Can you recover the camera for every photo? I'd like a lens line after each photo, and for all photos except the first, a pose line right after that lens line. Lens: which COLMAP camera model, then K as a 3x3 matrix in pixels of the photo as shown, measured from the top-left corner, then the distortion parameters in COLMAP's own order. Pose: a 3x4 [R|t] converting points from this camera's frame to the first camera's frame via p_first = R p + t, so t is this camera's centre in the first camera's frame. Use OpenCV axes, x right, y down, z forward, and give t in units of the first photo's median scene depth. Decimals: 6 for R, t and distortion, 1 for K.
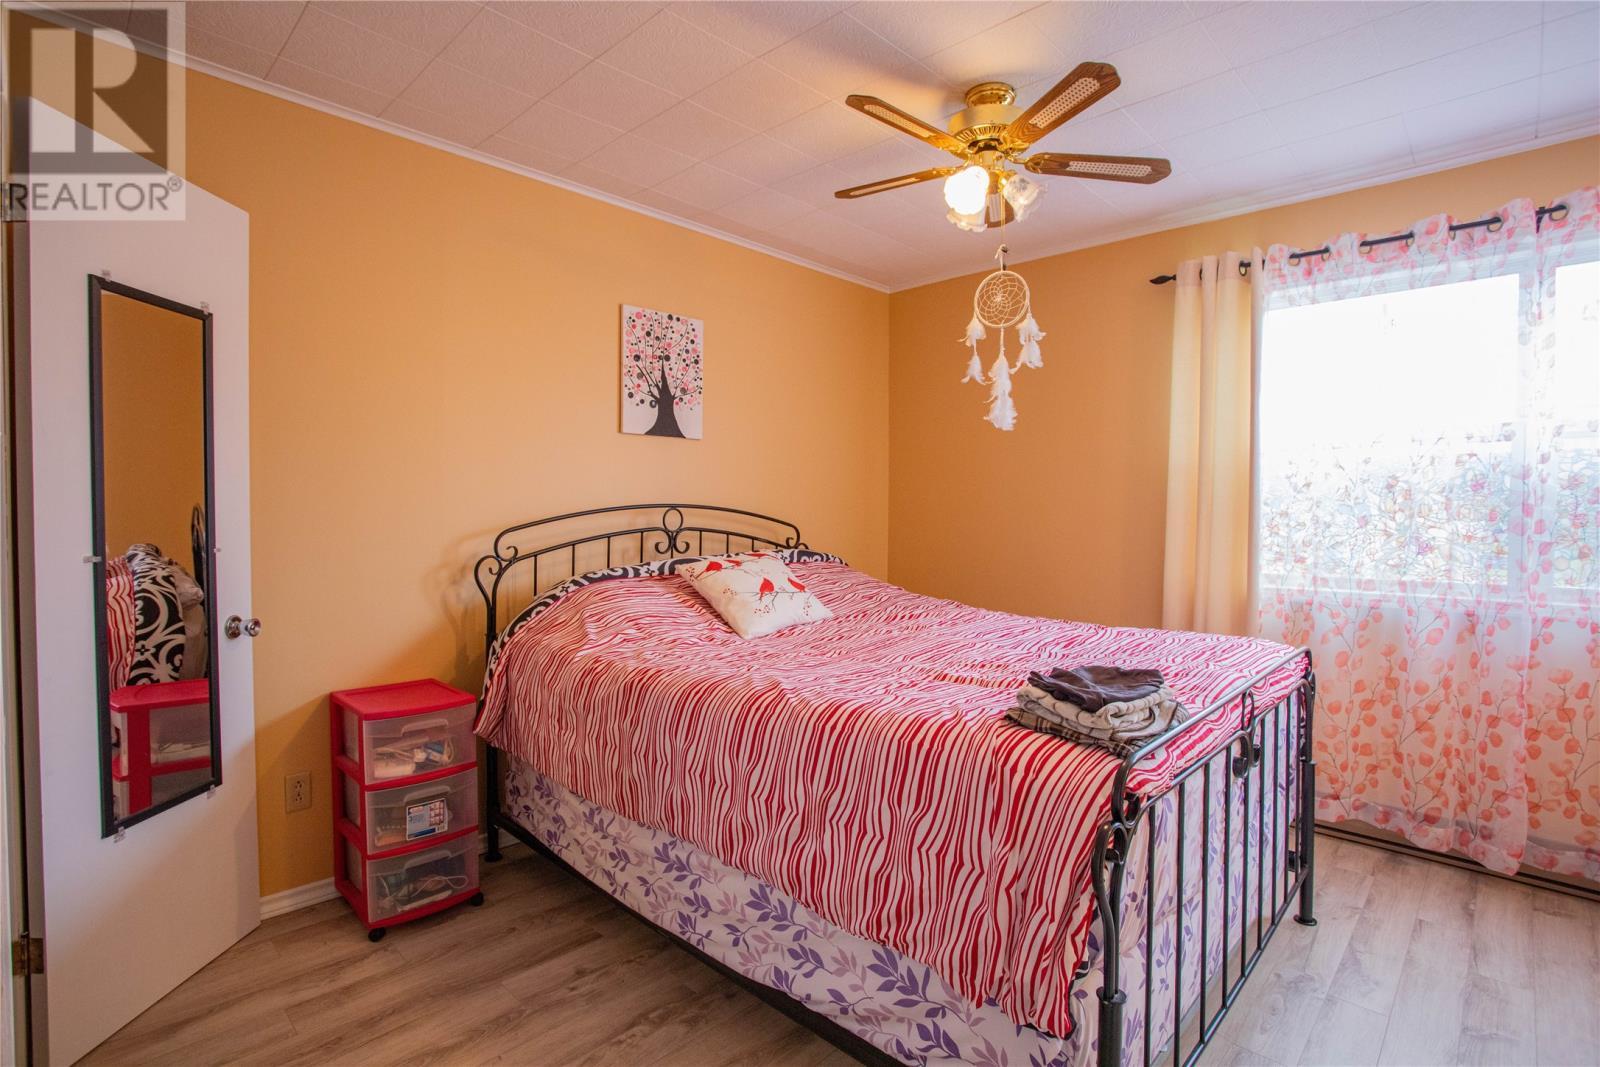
lens RADIAL K [[770.8, 0, 795.5], [0, 770.8, 529.4], [0, 0, 1]] dist [-0.047581, 0.008721]
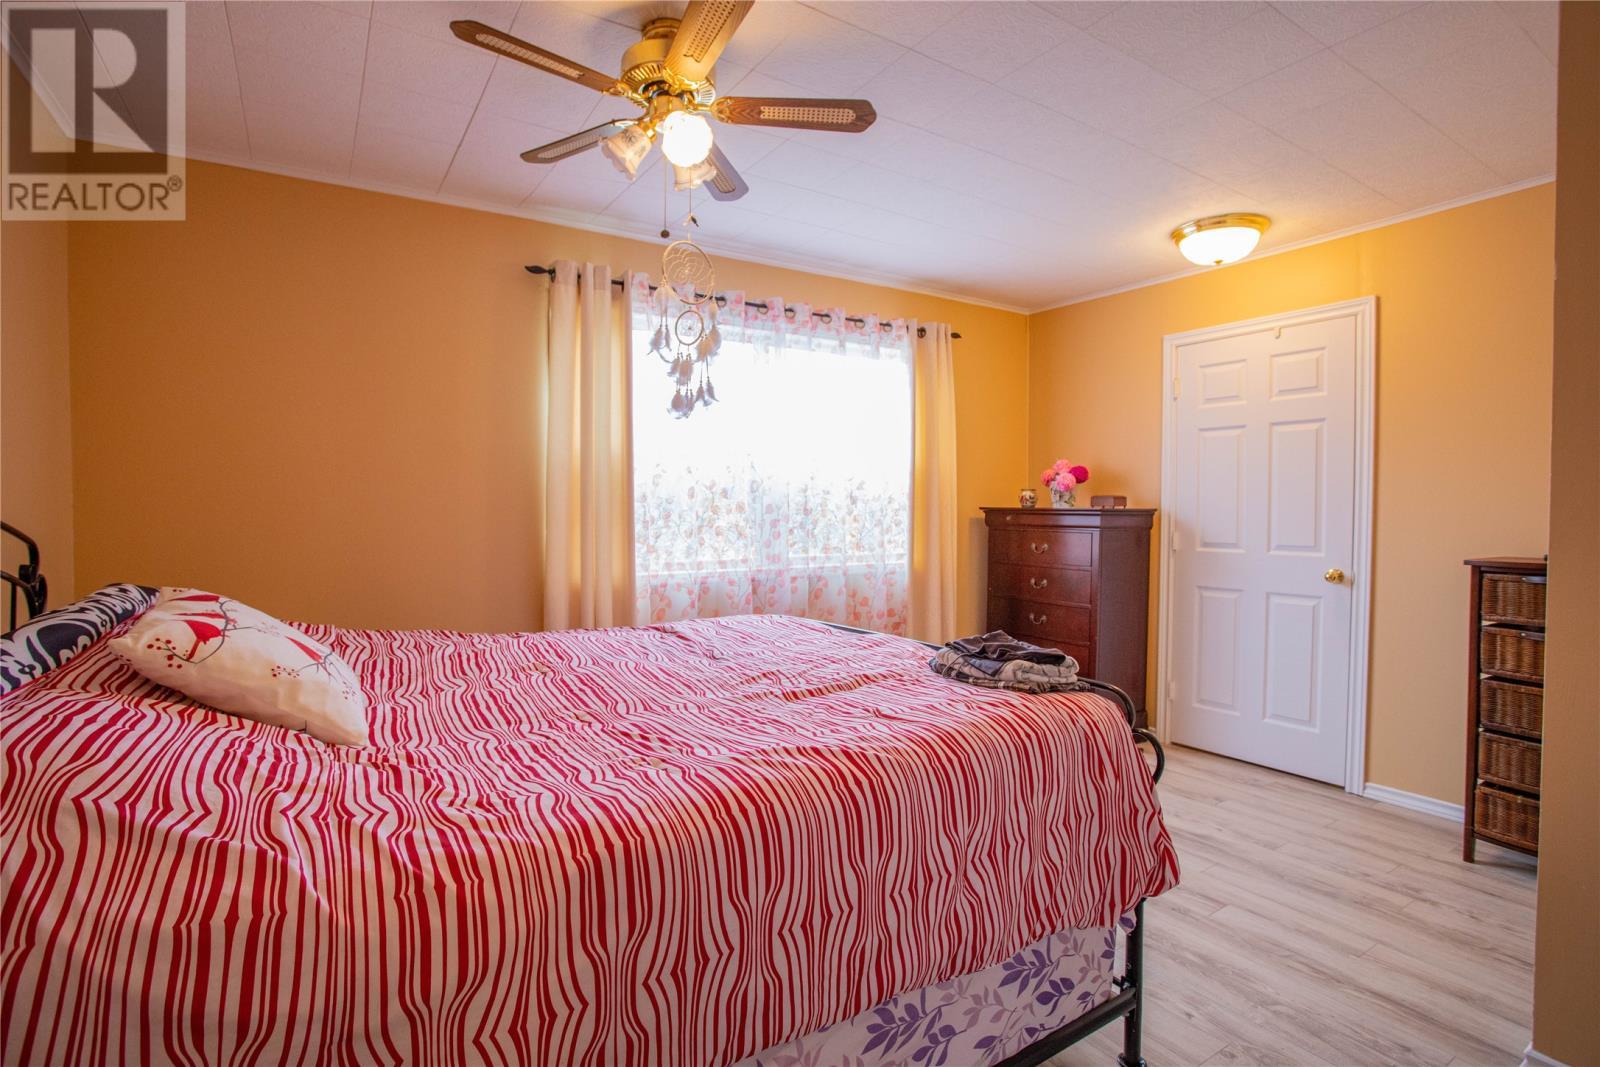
lens RADIAL K [[770.8, 0, 793.5], [0, 770.8, 529.0], [0, 0, 1]] dist [-0.047581, 0.008721]
pose [[0.244422, -0.030579, 0.969187, -0.476760], [0.025559, 0.999359, 0.025085, -0.017236], [-0.969332, 0.018640, 0.245047, 0.547837]]
